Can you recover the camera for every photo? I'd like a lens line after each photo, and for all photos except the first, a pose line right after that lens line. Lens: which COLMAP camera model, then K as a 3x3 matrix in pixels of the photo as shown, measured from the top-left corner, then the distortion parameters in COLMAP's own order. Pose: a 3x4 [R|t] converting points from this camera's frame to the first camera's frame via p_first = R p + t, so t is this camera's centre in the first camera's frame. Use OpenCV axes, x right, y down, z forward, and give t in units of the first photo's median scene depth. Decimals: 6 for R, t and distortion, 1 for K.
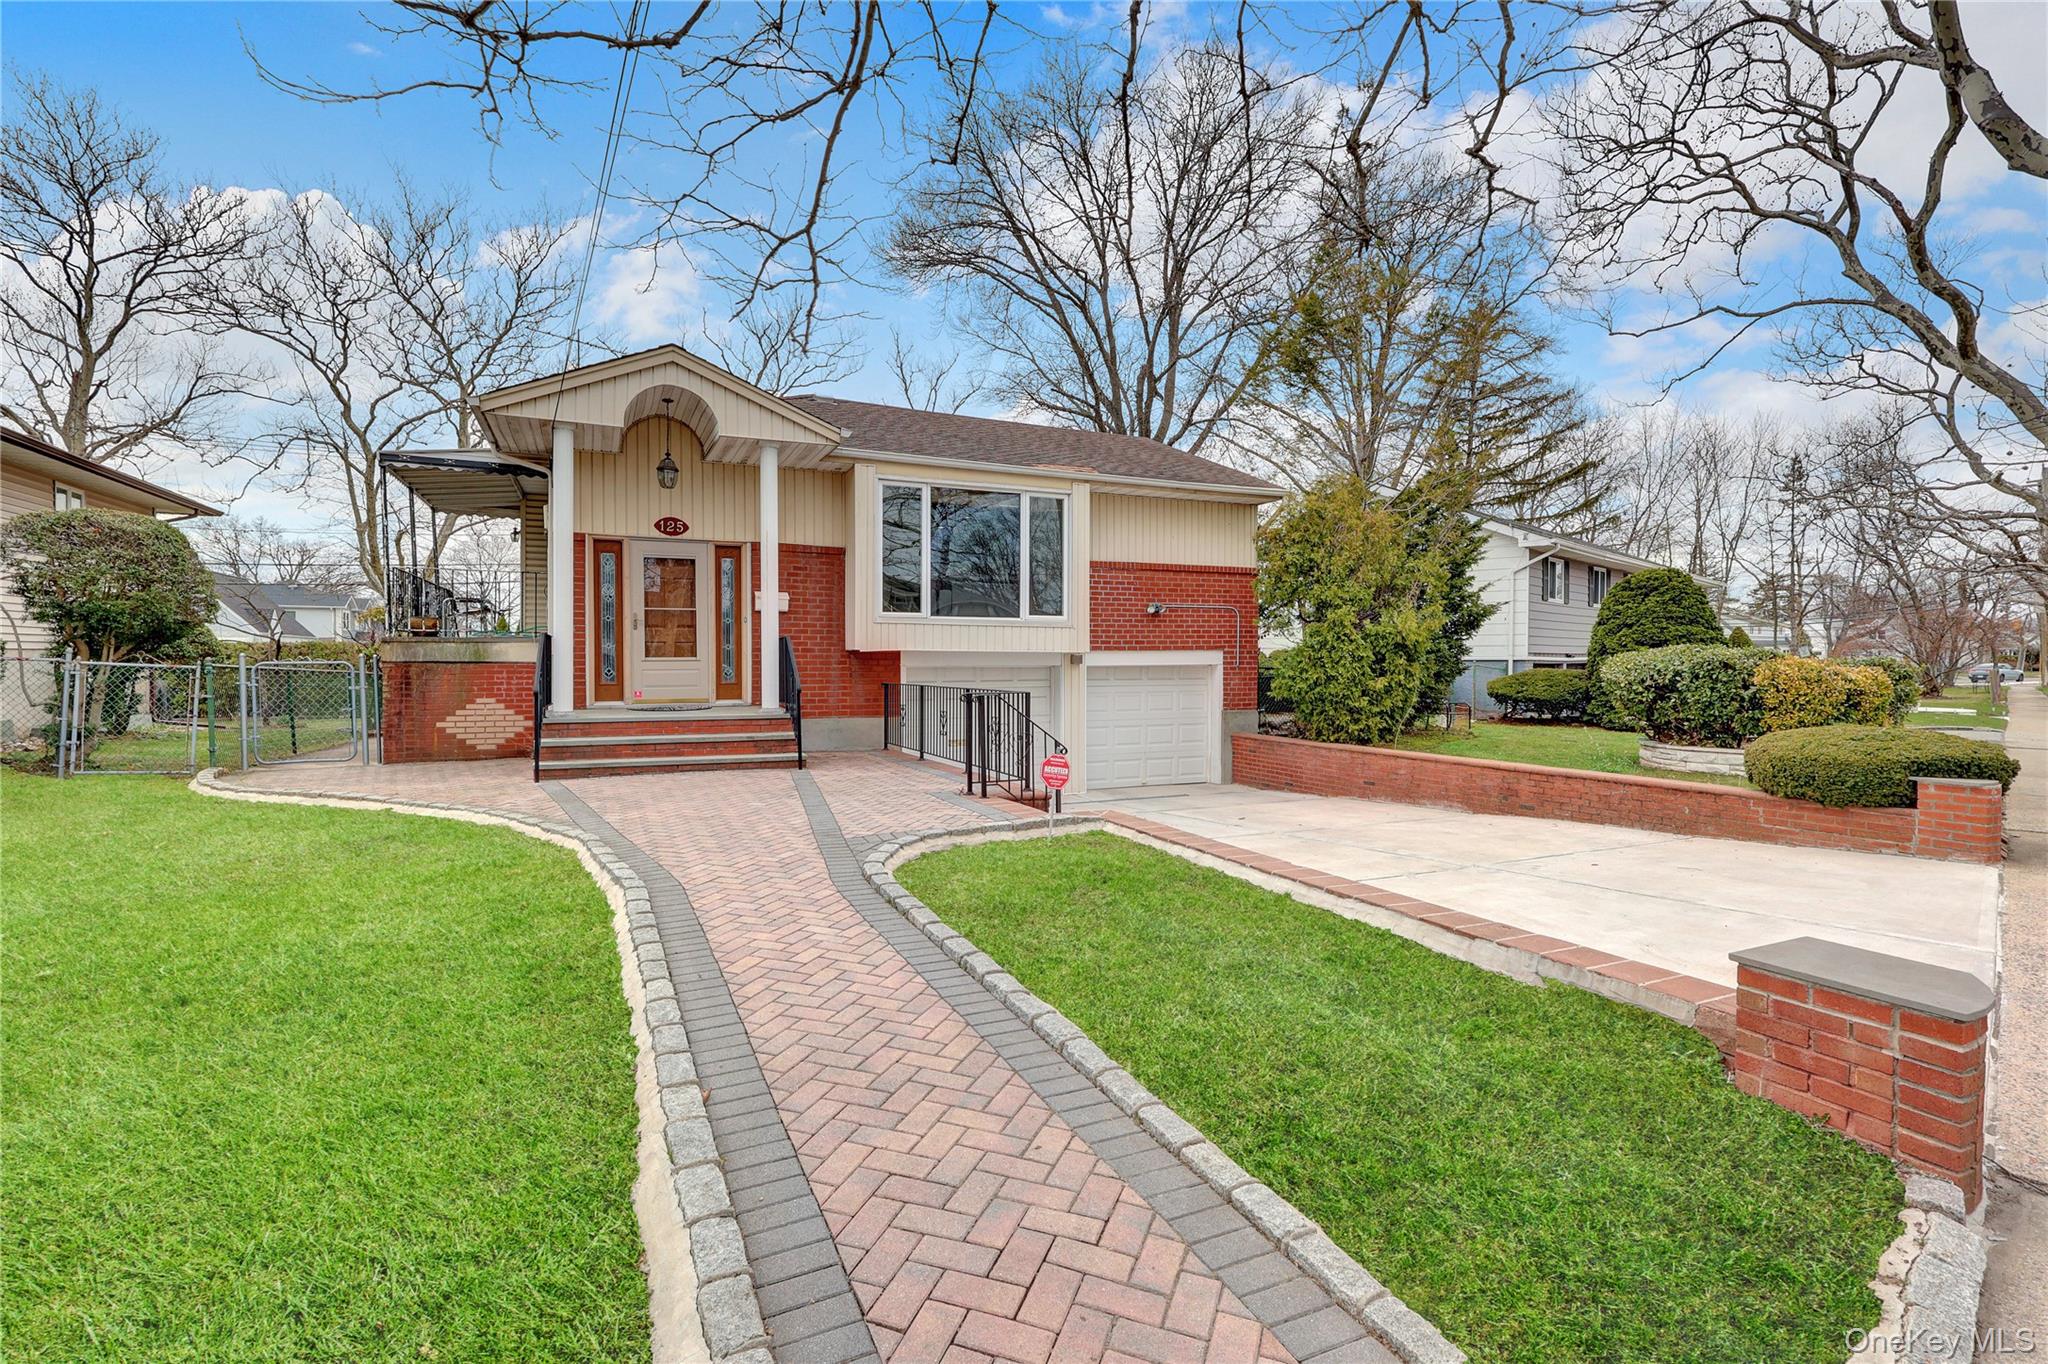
lens RADIAL K [[952.9, 0, 1028.6], [0, 952.9, 671.6], [0, 0, 1]] dist [0.000283, 0.000705]
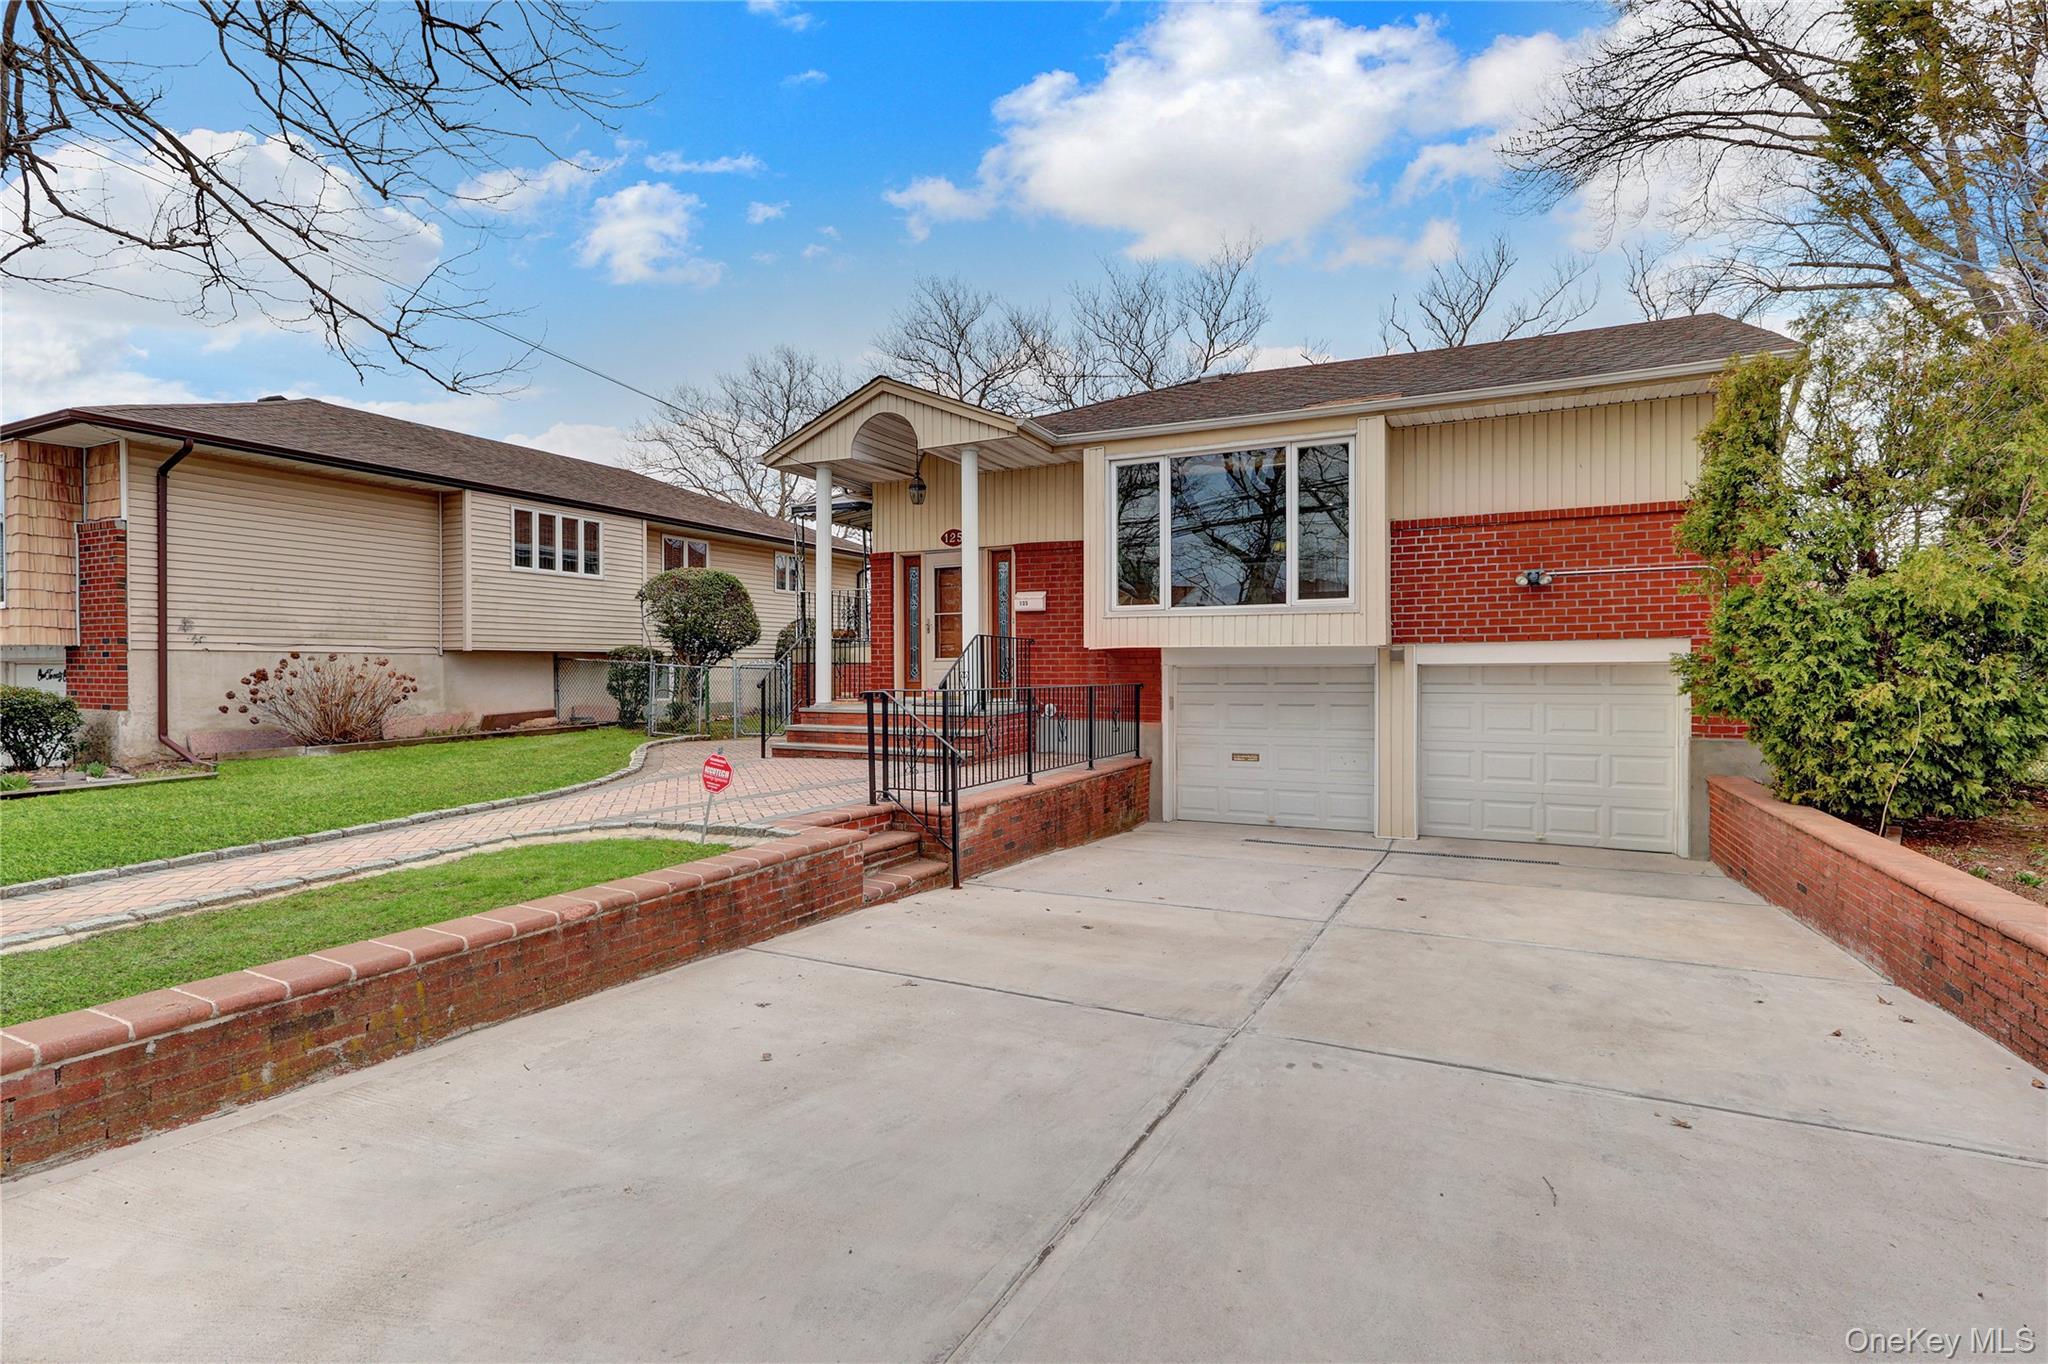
lens RADIAL K [[952.9, 0, 1026.8], [0, 952.9, 679.1], [0, 0, 1]] dist [0.000283, 0.000705]
pose [[0.636361, 0.004977, -0.771375, 0.500207], [-0.006774, 0.999977, 0.000863, 0.007220], [0.771362, 0.004676, 0.636380, 0.358150]]
